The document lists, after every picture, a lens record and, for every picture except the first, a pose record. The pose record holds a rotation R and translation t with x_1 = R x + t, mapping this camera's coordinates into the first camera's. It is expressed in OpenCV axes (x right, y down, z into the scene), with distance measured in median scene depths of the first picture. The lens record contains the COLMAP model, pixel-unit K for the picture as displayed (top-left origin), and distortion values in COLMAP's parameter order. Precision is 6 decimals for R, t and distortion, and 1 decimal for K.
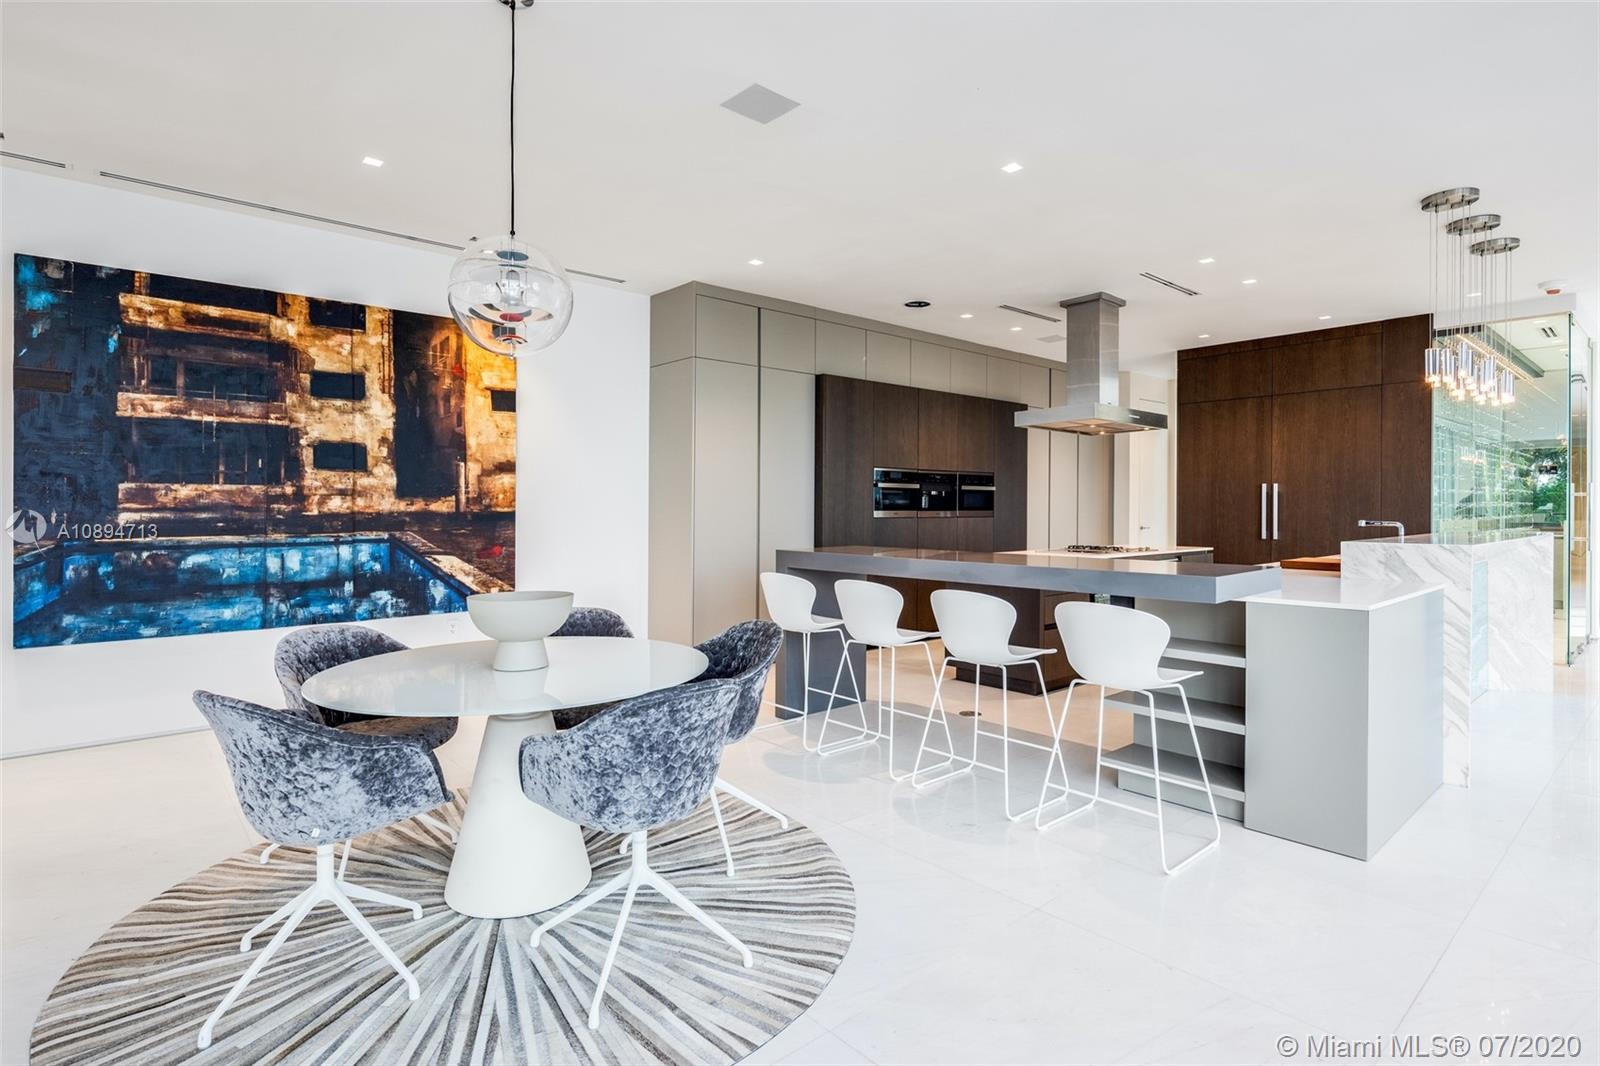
lens RADIAL K [[796.0, 0, 788.5], [0, 796.0, 518.9], [0, 0, 1]] dist [0.003444, -0.001102]
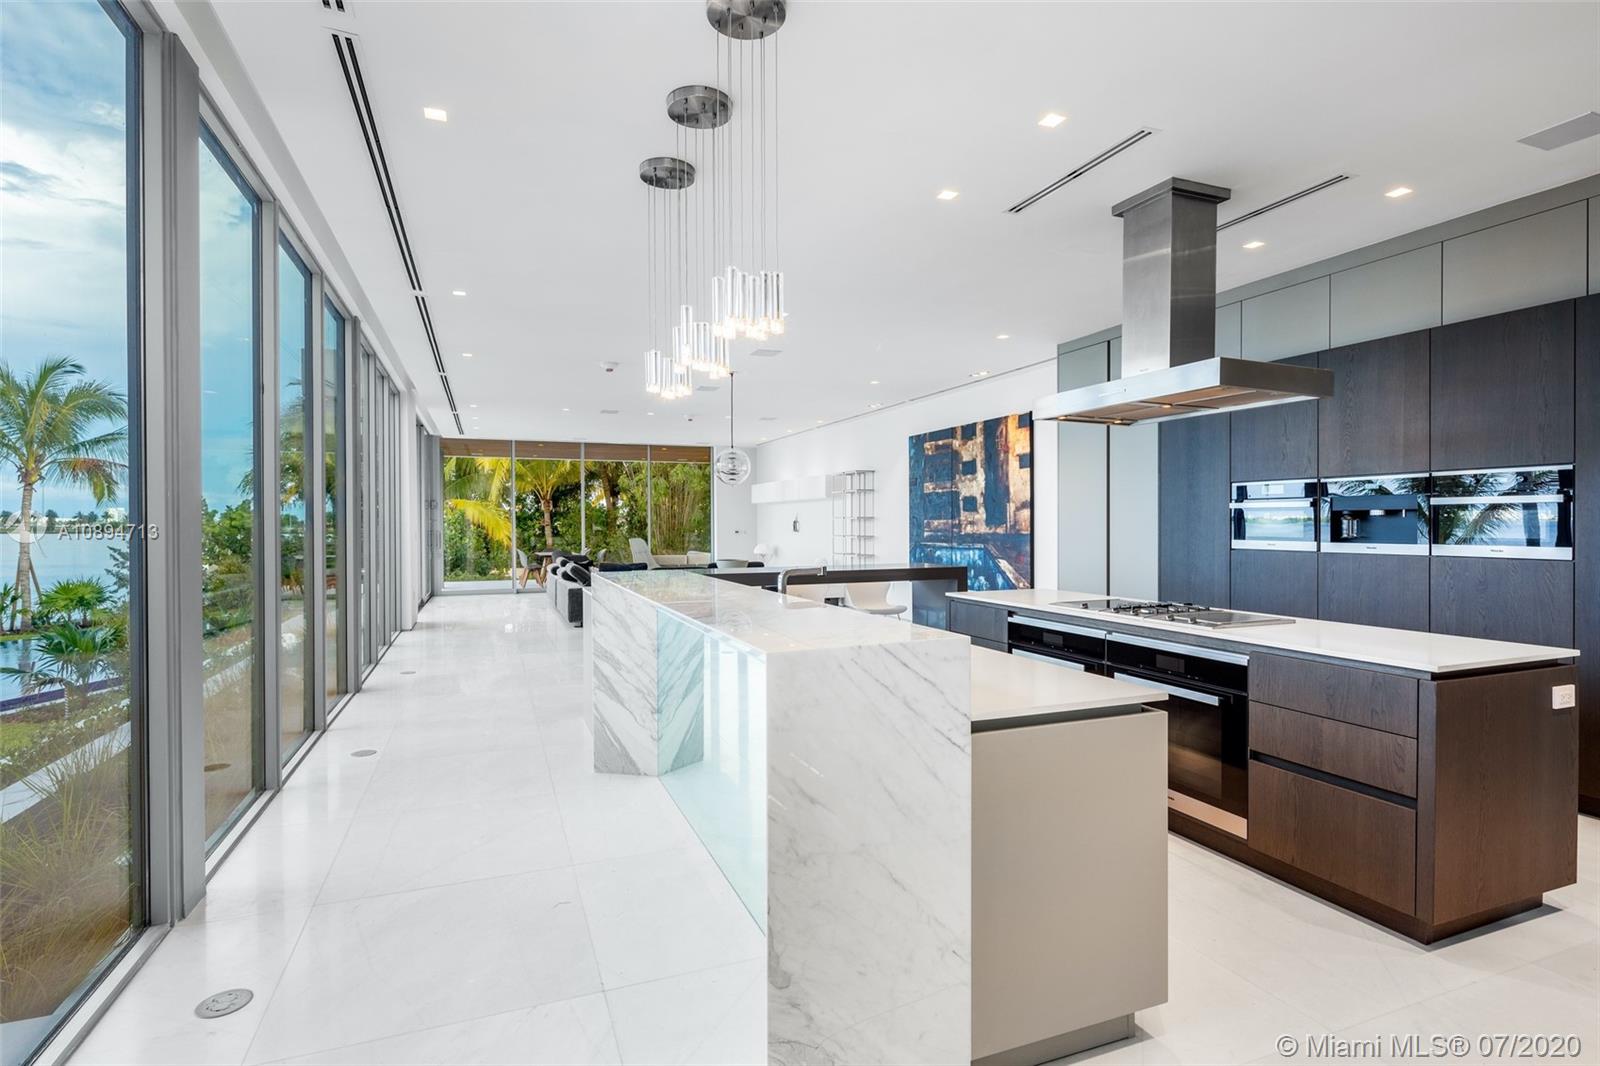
lens RADIAL K [[777.3, 0, 804.3], [0, 777.3, 529.7], [0, 0, 1]] dist [-0.000721, -0.000555]
pose [[-0.315892, 0.008488, -0.948757, 1.276503], [-0.009826, 0.999877, 0.012217, -0.033445], [0.948744, 0.013182, -0.315770, 1.147798]]
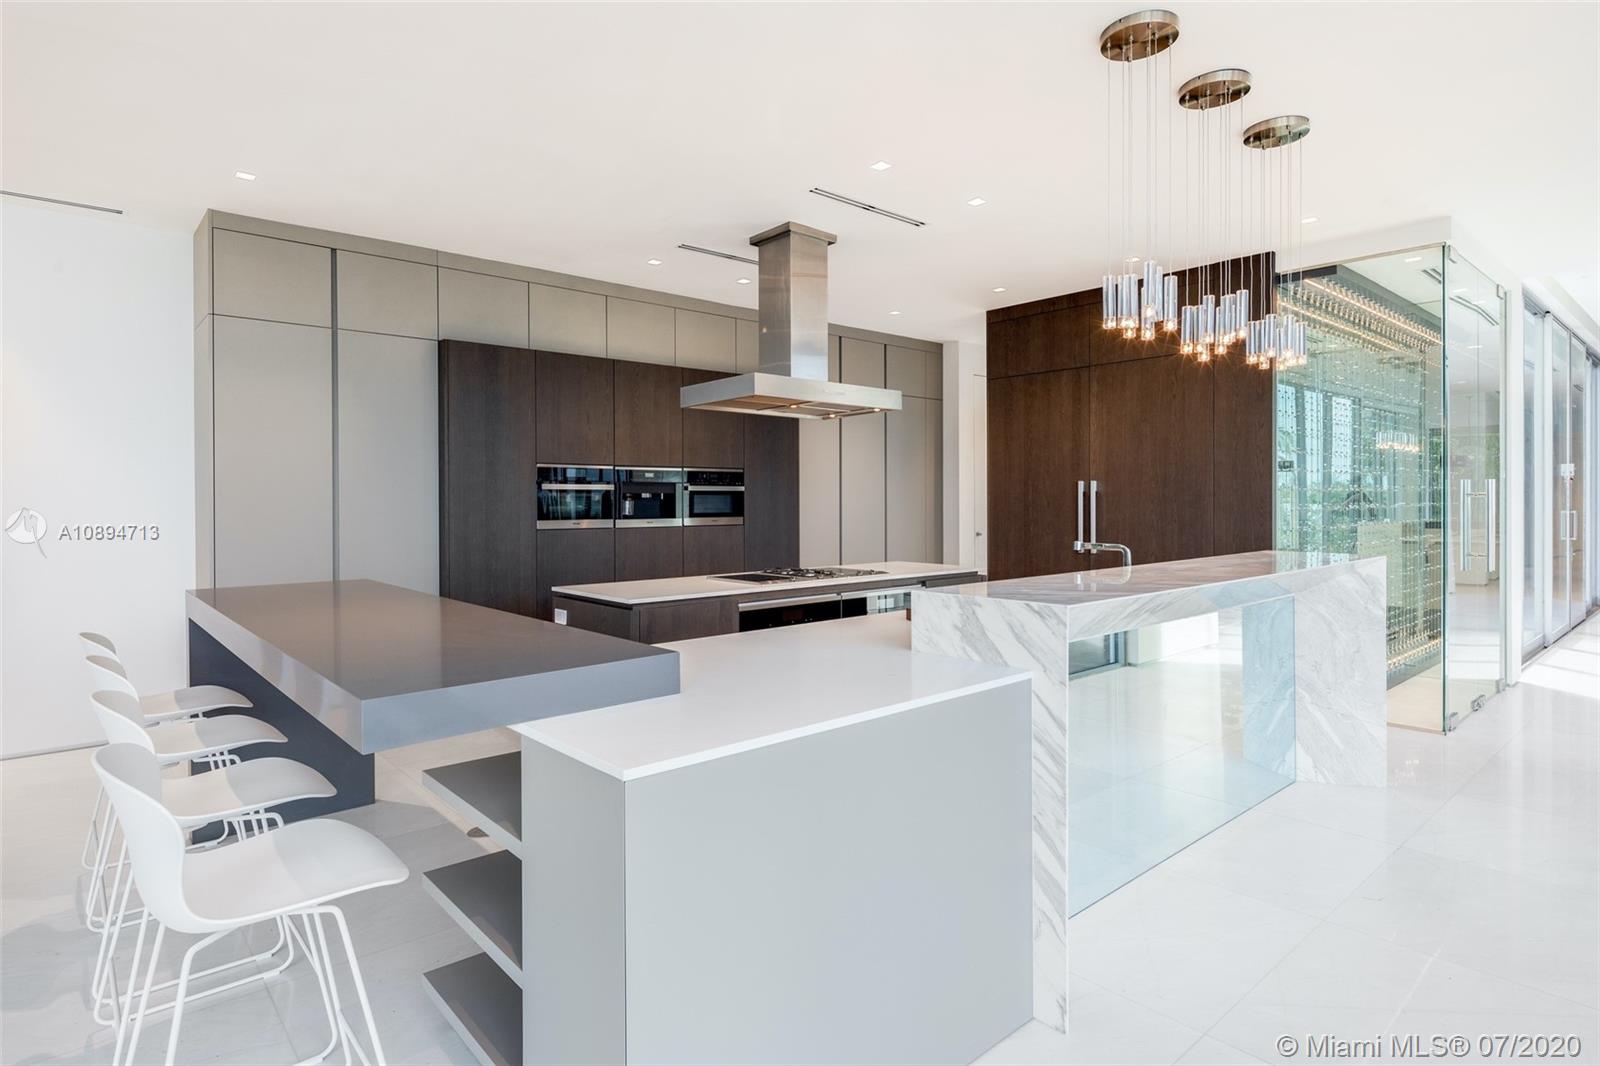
lens RADIAL K [[839.3, 0, 745.0], [0, 839.3, 515.9], [0, 0, 1]] dist [0.004534, 0.000248]
pose [[0.999769, -0.004921, -0.020935, 0.437203], [0.005011, 0.999978, 0.004240, -0.023188], [0.020914, -0.004344, 0.999772, 0.273370]]
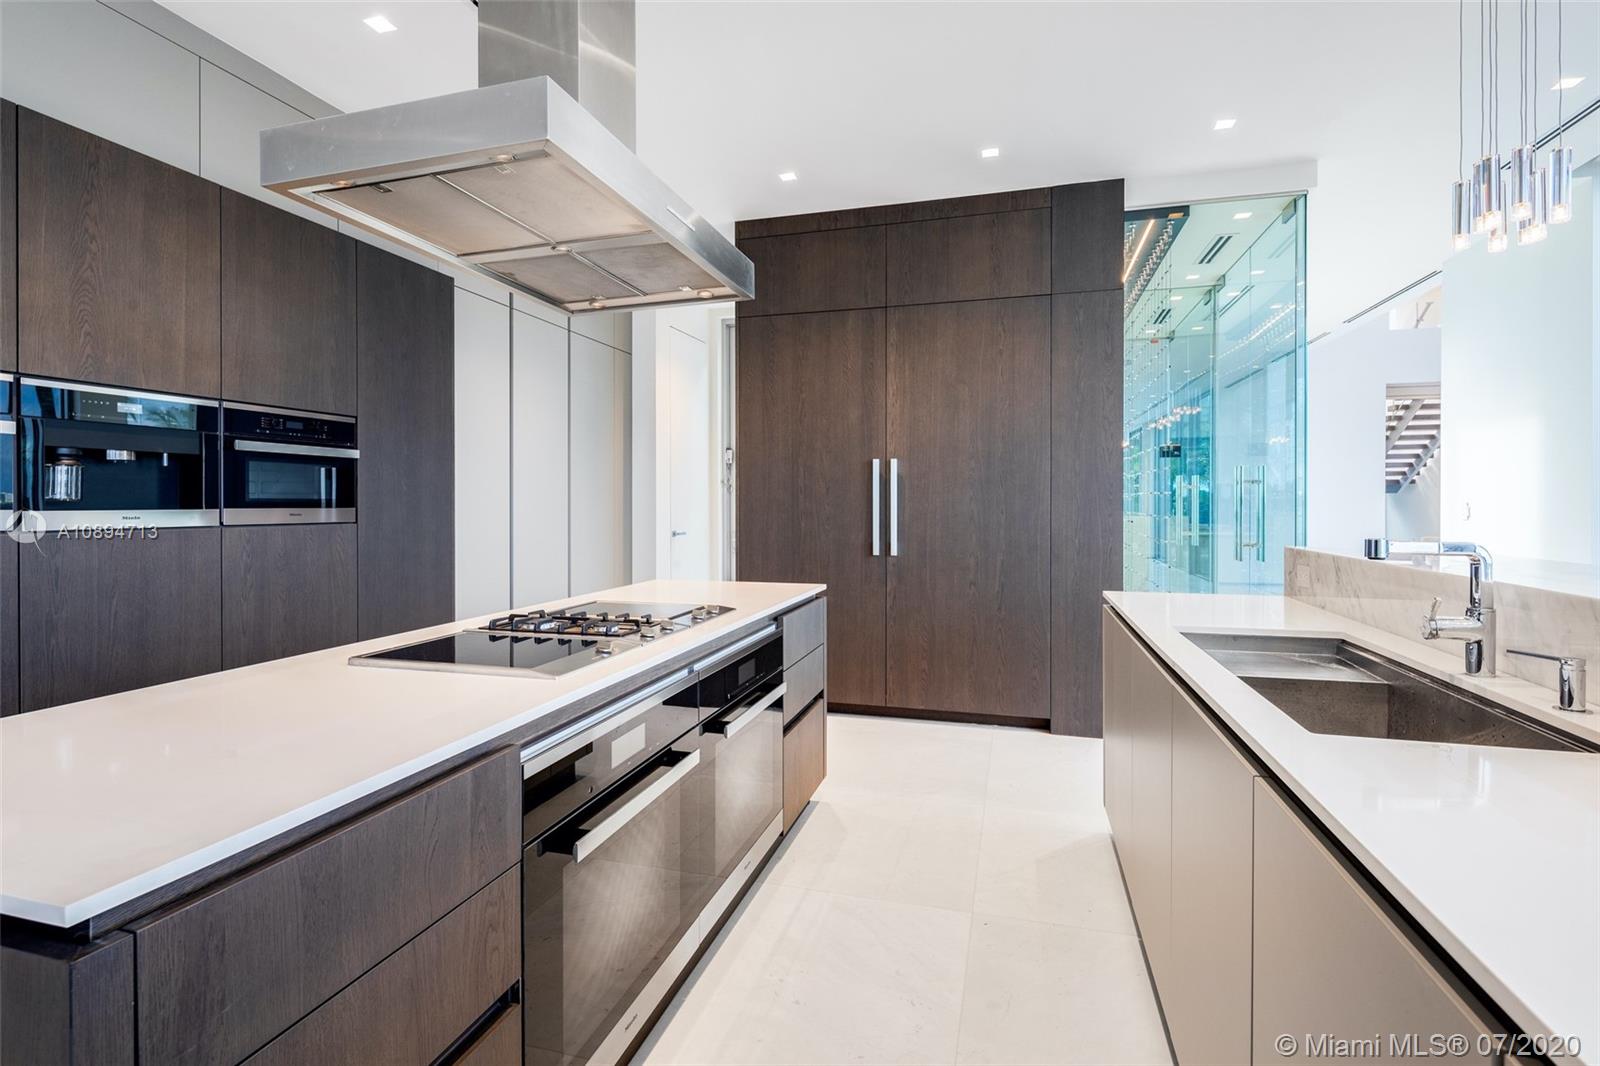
lens RADIAL K [[796.0, 0, 788.3], [0, 796.0, 511.5], [0, 0, 1]] dist [0.003444, -0.001102]
pose [[0.838178, -0.005991, 0.545363, 0.347599], [0.007472, 0.999972, -0.000499, -0.009870], [-0.545345, 0.004494, 0.838200, 0.835246]]
